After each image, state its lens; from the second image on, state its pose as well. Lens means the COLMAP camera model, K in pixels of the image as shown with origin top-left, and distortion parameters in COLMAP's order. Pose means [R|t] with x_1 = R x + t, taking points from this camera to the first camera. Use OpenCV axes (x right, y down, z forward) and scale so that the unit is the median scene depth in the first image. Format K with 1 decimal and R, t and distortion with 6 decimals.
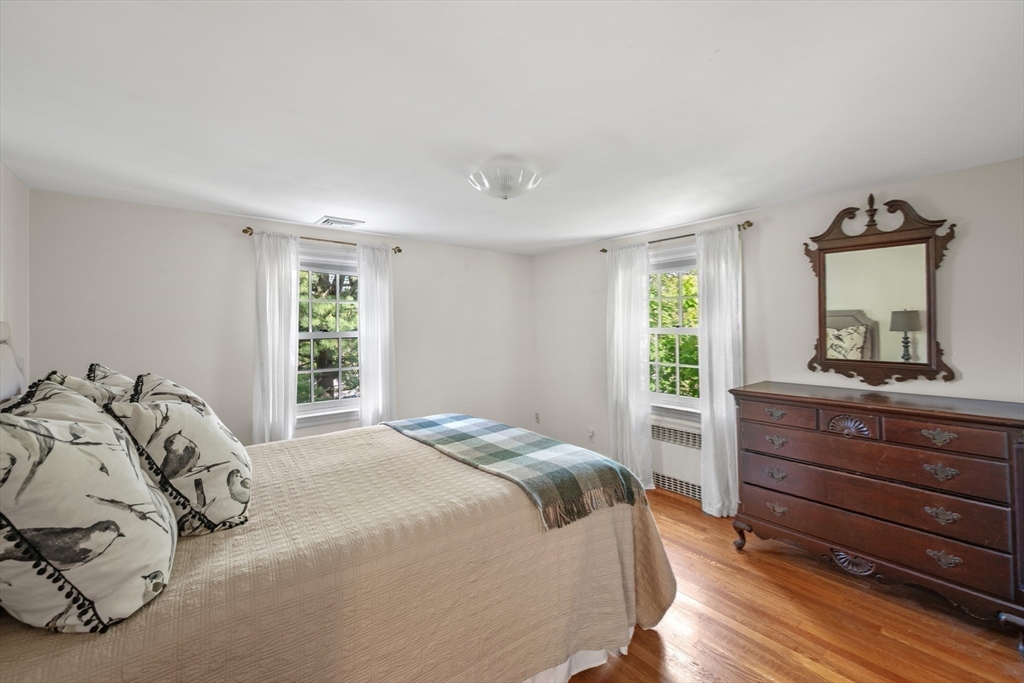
lens RADIAL K [[410.1, 0, 513.7], [0, 410.1, 336.2], [0, 0, 1]] dist [-0.000498, 0.000893]
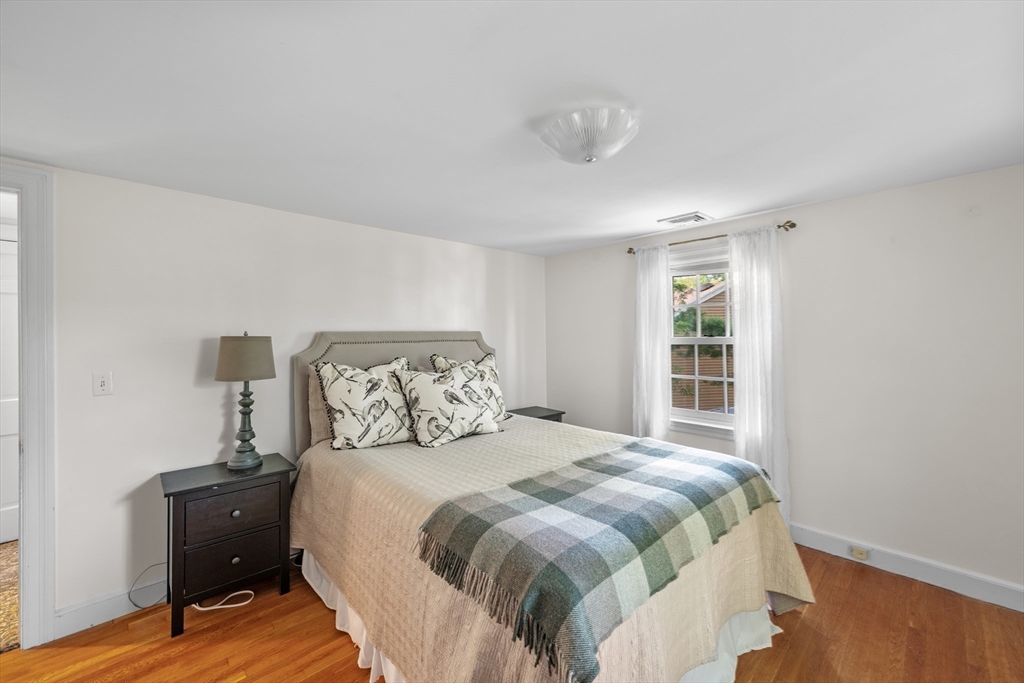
lens RADIAL K [[410.1, 0, 513.9], [0, 410.1, 334.5], [0, 0, 1]] dist [-0.000498, 0.000893]
pose [[0.074720, 0.008107, -0.997172, 0.843306], [-0.012938, 0.999891, 0.007160, -0.031826], [0.997121, 0.012367, 0.074817, 0.946798]]
